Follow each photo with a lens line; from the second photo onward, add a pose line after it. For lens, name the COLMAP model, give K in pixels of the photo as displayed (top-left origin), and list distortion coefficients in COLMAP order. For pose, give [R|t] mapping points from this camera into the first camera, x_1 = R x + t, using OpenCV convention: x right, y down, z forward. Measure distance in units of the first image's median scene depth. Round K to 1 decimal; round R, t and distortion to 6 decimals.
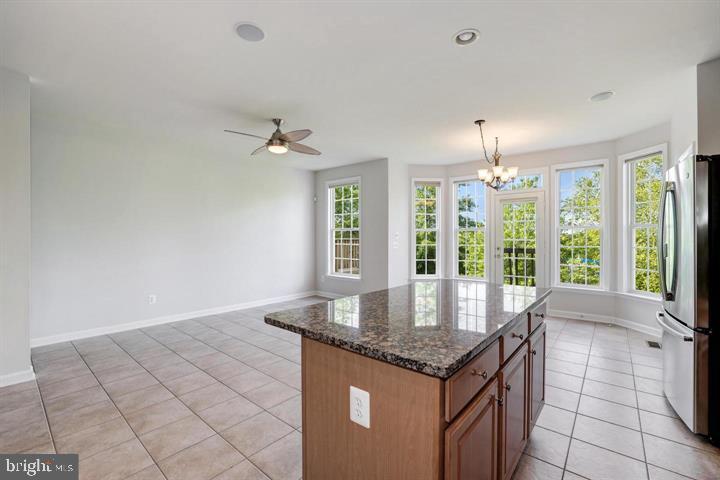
lens RADIAL K [[313.0, 0, 361.4], [0, 313.0, 237.8], [0, 0, 1]] dist [-0.045477, 0.015231]
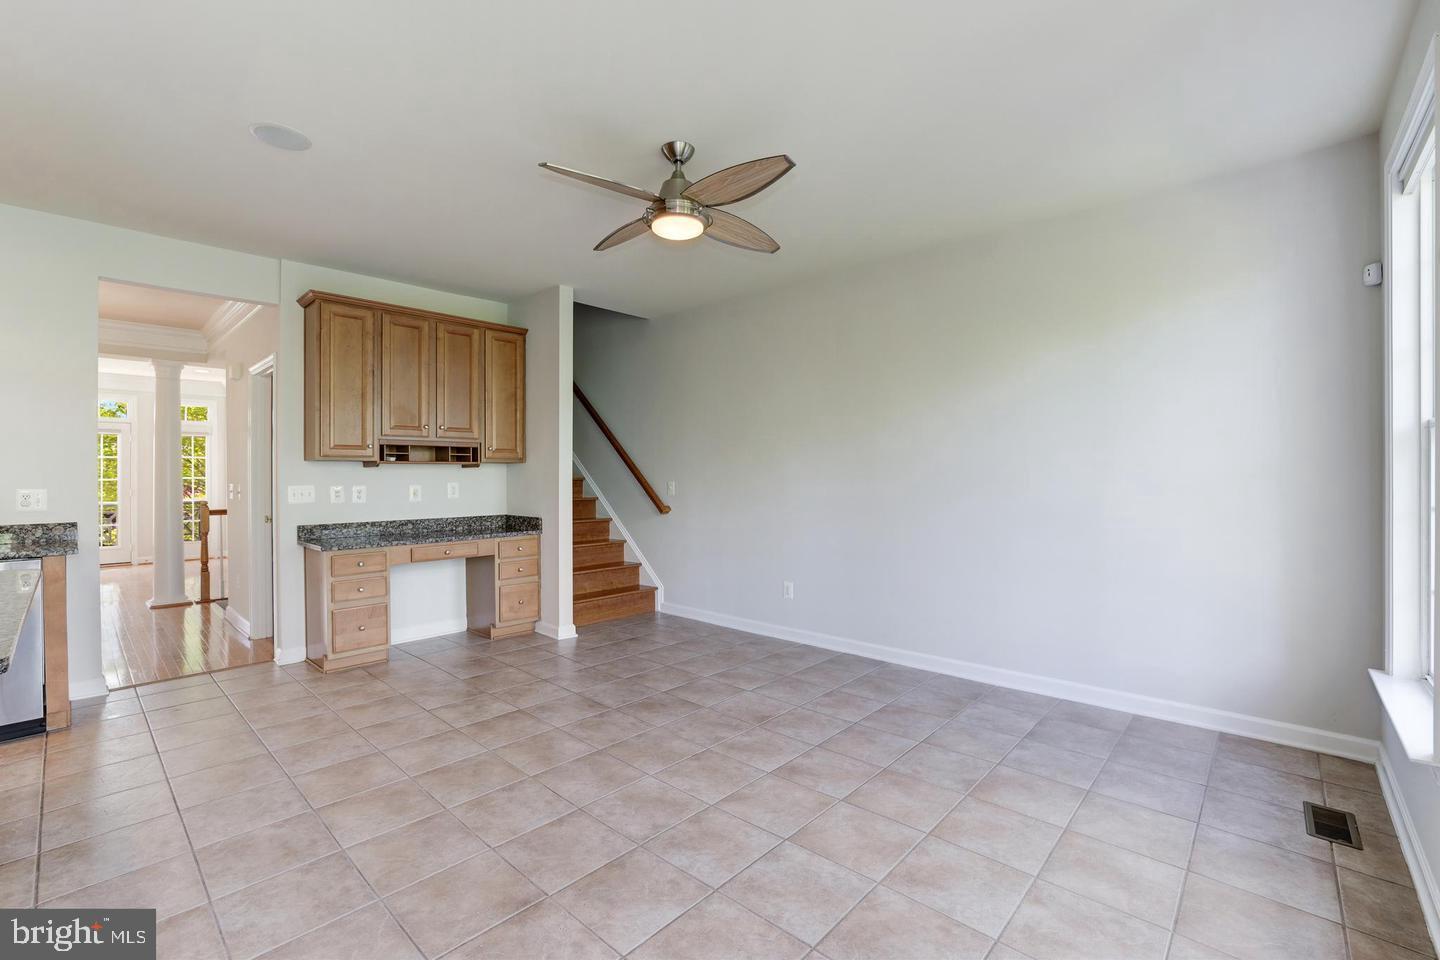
lens RADIAL K [[626.0, 0, 710.1], [0, 626.0, 472.8], [0, 0, 1]] dist [-0.045477, 0.015231]
pose [[-0.054868, -0.000861, -0.998493, 0.390698], [0.001491, 0.999998, -0.000944, 0.000149], [0.998492, -0.001541, -0.054867, 0.929499]]
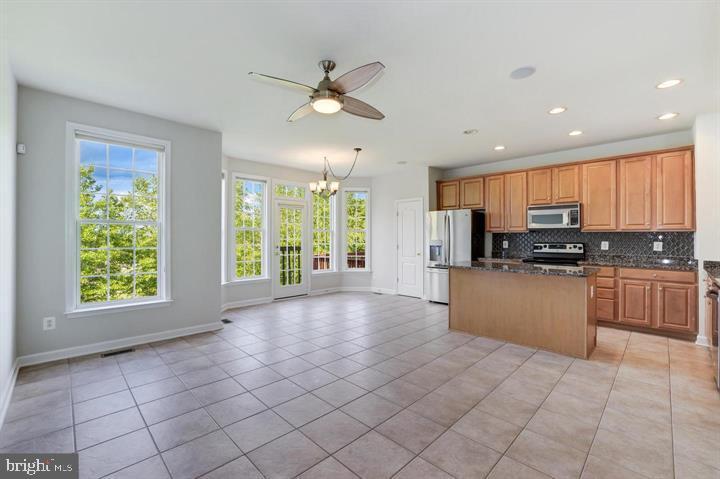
lens RADIAL K [[313.0, 0, 360.4], [0, 313.0, 236.4], [0, 0, 1]] dist [-0.045477, 0.015231]
pose [[0.087536, 0.005272, 0.996147, -0.807067], [-0.001423, 0.999986, -0.005167, 0.001942], [-0.996160, -0.000966, 0.087542, 0.750026]]
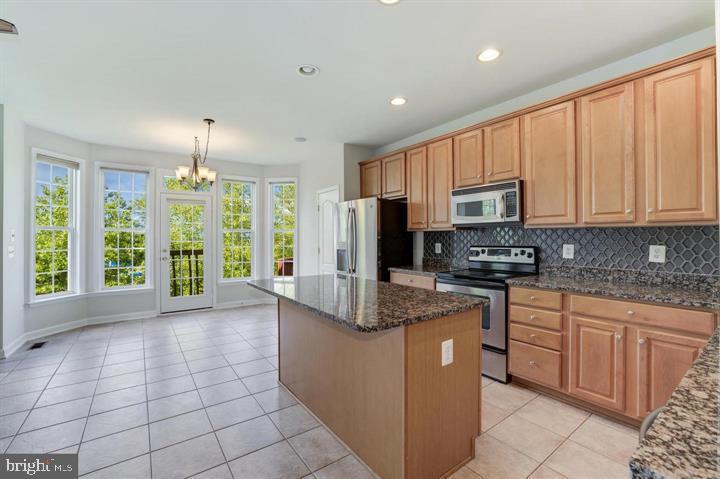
lens RADIAL K [[313.0, 0, 360.5], [0, 313.0, 236.4], [0, 0, 1]] dist [-0.045477, 0.015231]
pose [[0.239794, 0.004750, 0.970812, -0.386847], [0.003680, 0.999976, -0.005802, -0.000927], [-0.970817, 0.004964, 0.239771, 0.260287]]
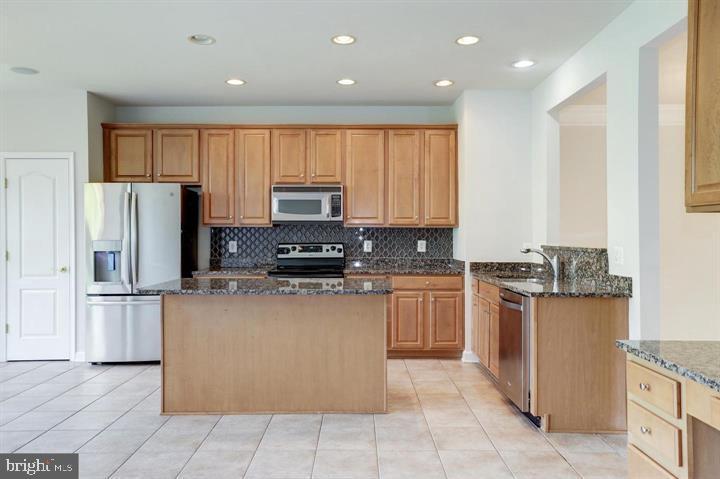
lens RADIAL K [[513.6, 0, 361.9], [0, 513.6, 237.6], [0, 0, 1]] dist [0.000040, 0.030545]
pose [[-0.648552, -0.003145, 0.761164, -0.652756], [0.000812, 0.999988, 0.004823, -0.000444], [-0.761170, 0.003746, -0.648542, 0.848484]]
